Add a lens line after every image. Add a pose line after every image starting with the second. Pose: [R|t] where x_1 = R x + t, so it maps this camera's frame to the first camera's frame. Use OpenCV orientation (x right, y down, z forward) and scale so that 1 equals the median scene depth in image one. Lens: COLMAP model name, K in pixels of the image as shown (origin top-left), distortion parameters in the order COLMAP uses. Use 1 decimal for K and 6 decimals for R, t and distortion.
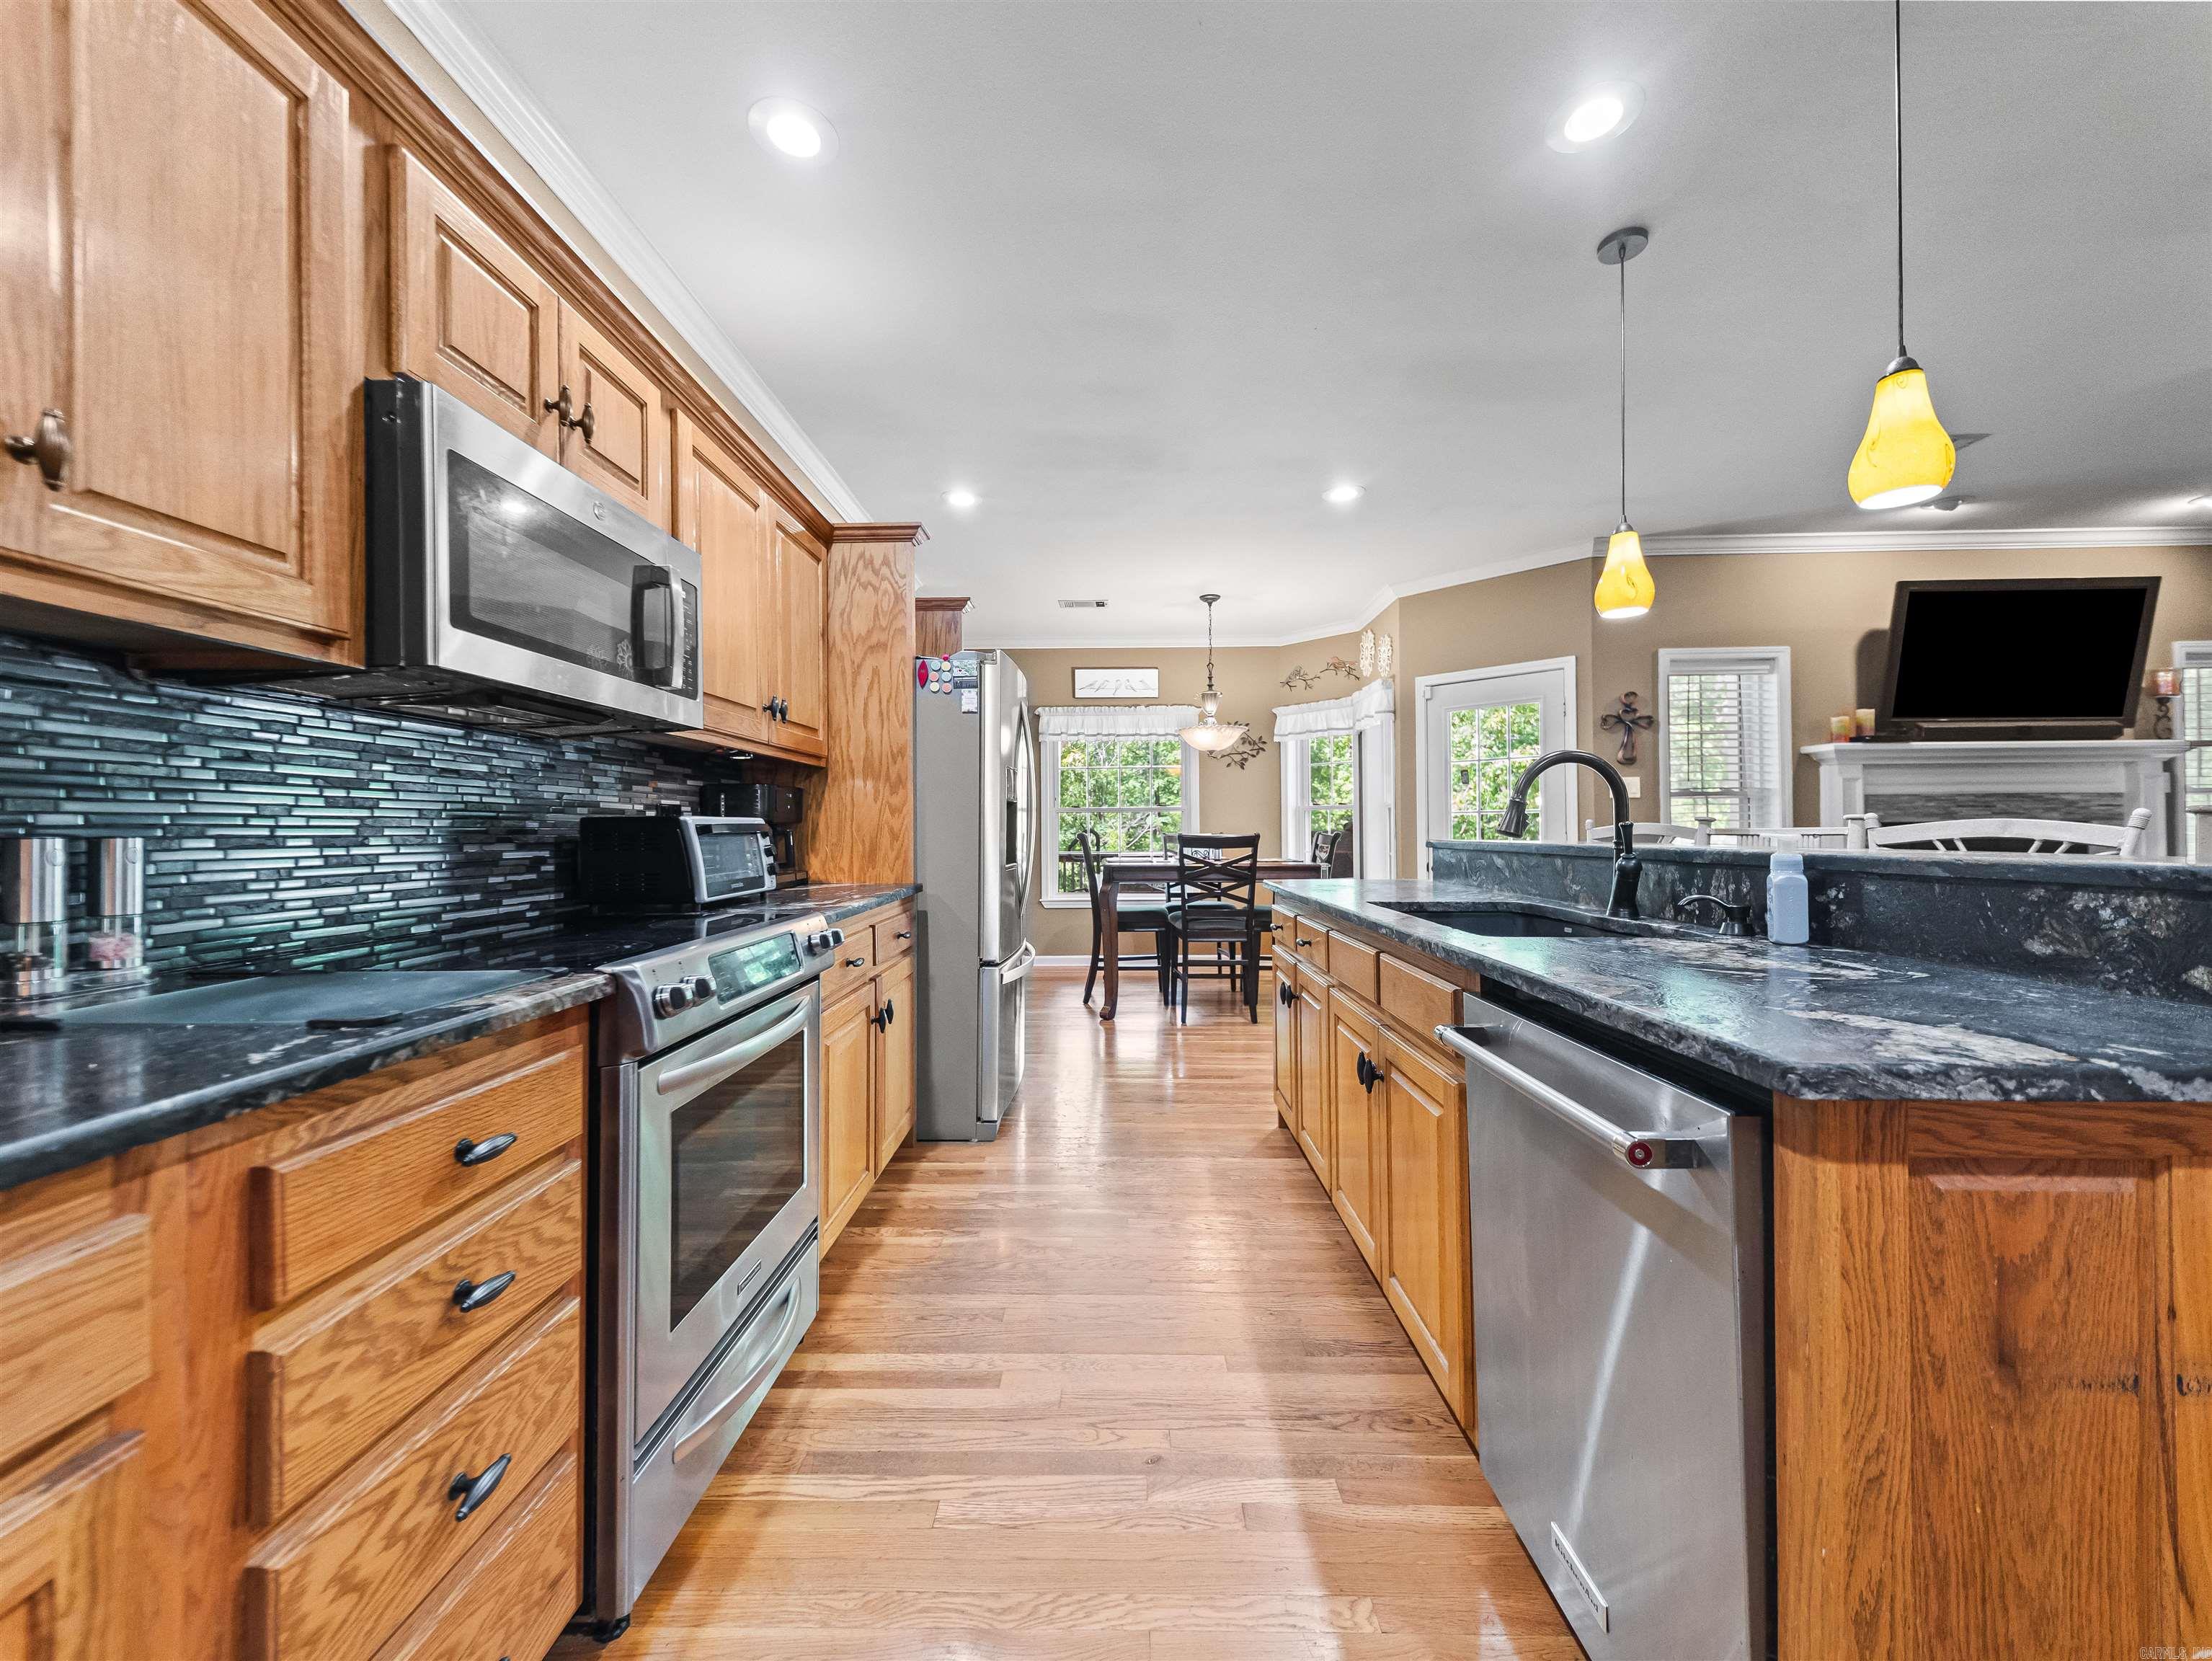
lens RADIAL K [[850.7, 0, 1114.4], [0, 850.7, 829.0], [0, 0, 1]] dist [0.031477, -0.010172]
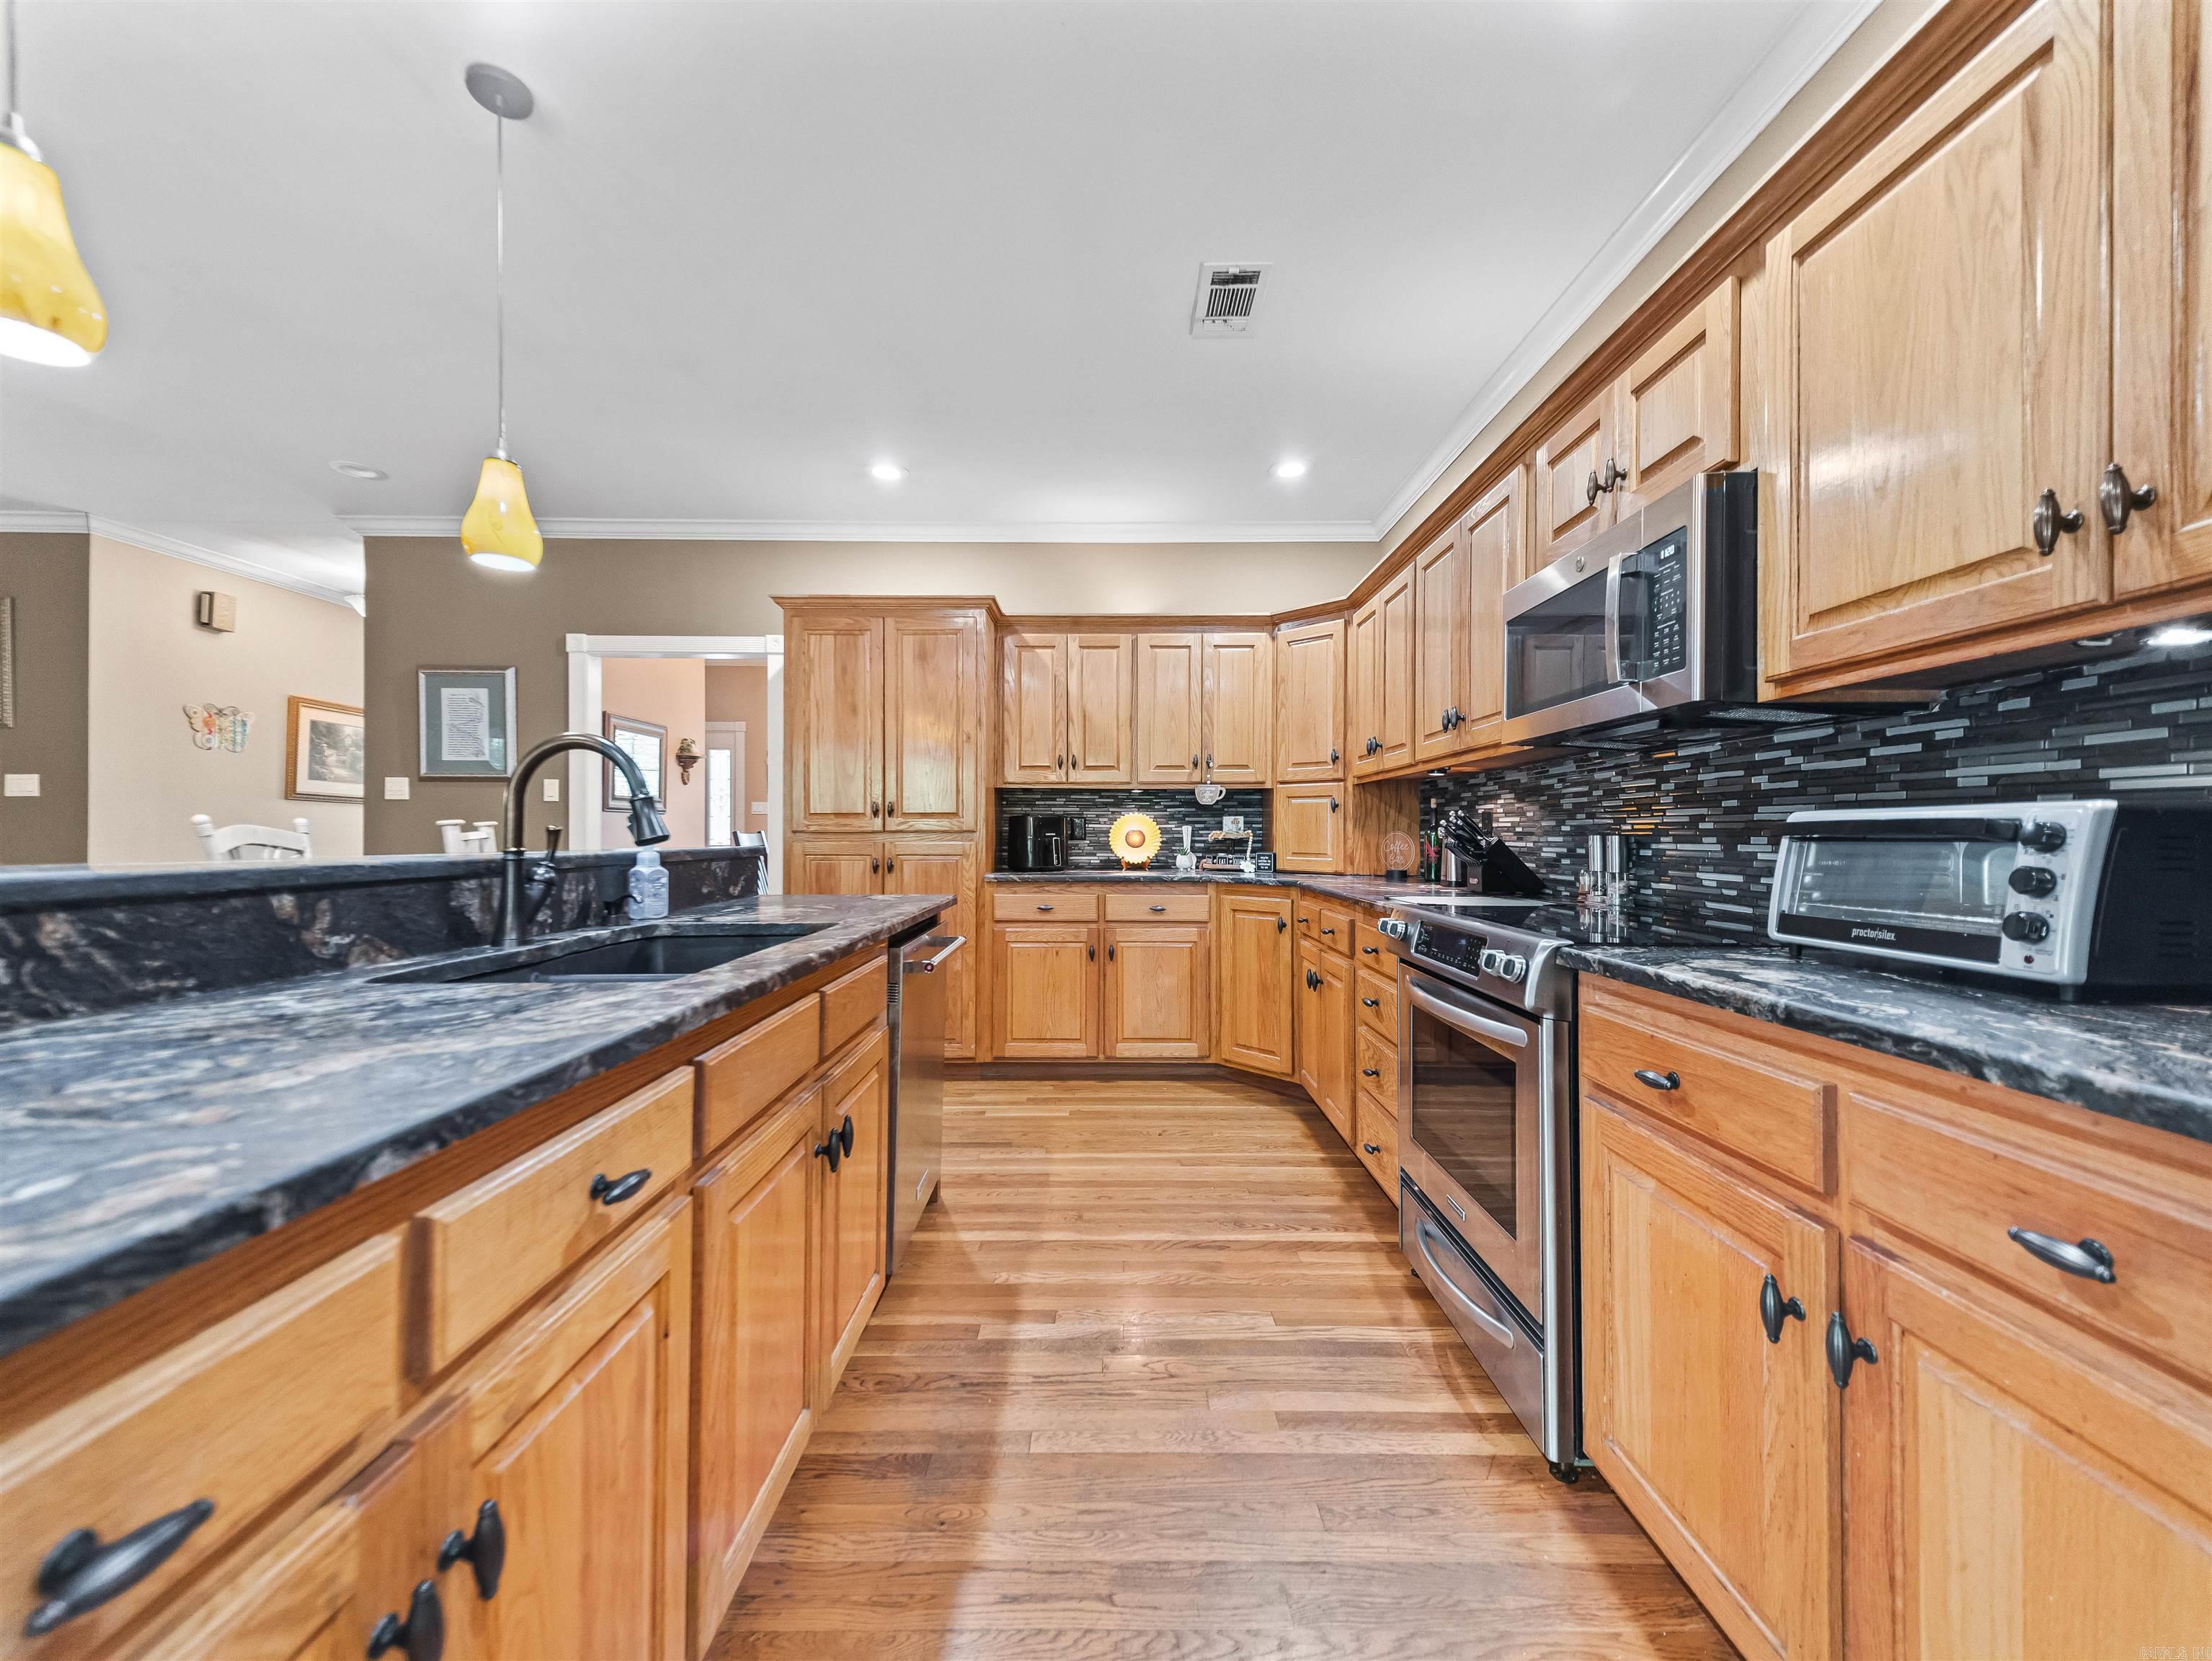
lens RADIAL K [[858.3, 0, 1104.0], [0, 858.3, 826.7], [0, 0, 1]] dist [0.029453, -0.009790]
pose [[-0.999984, 0.003582, -0.004483, 0.034264], [0.003620, 0.999956, -0.008642, 0.001048], [0.004452, -0.008658, -0.999953, 1.136412]]
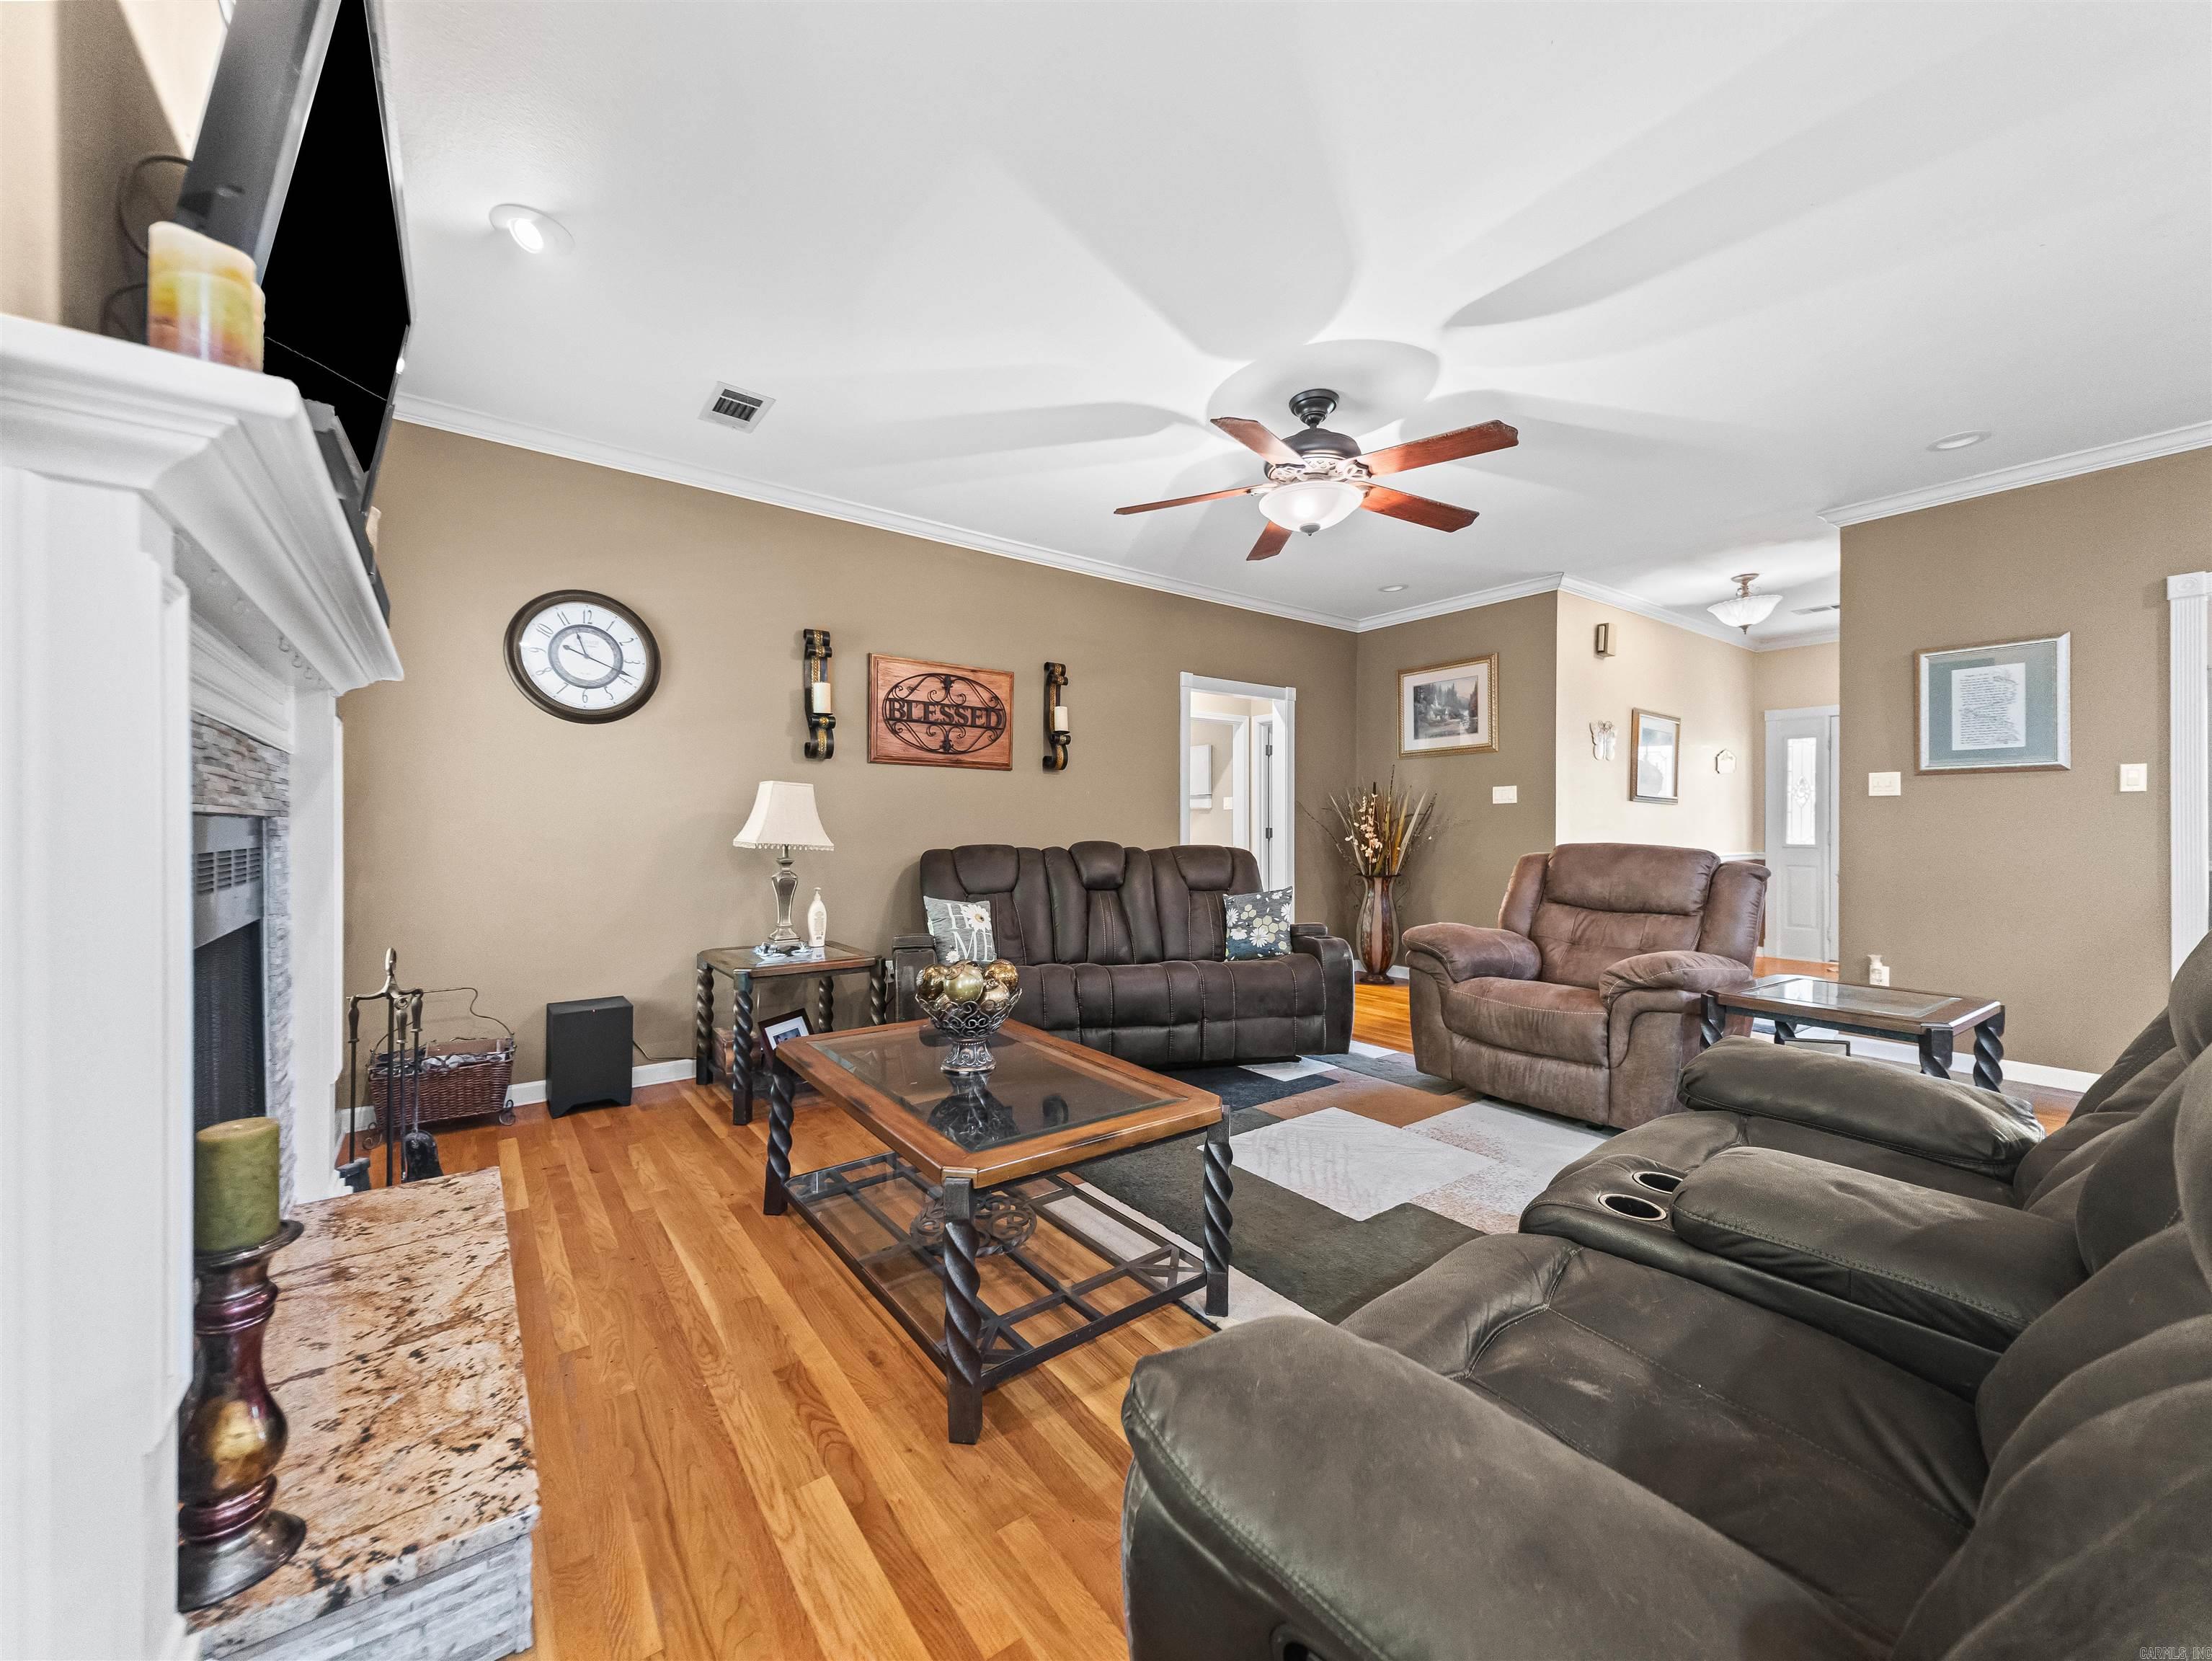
lens RADIAL K [[858.3, 0, 1104.0], [0, 858.3, 826.7], [0, 0, 1]] dist [0.029453, -0.009790]
pose [[-0.608643, 0.008960, 0.793394, 0.881596], [0.001017, 0.999944, -0.010512, 0.000535], [-0.793444, -0.005592, -0.608618, 1.496939]]
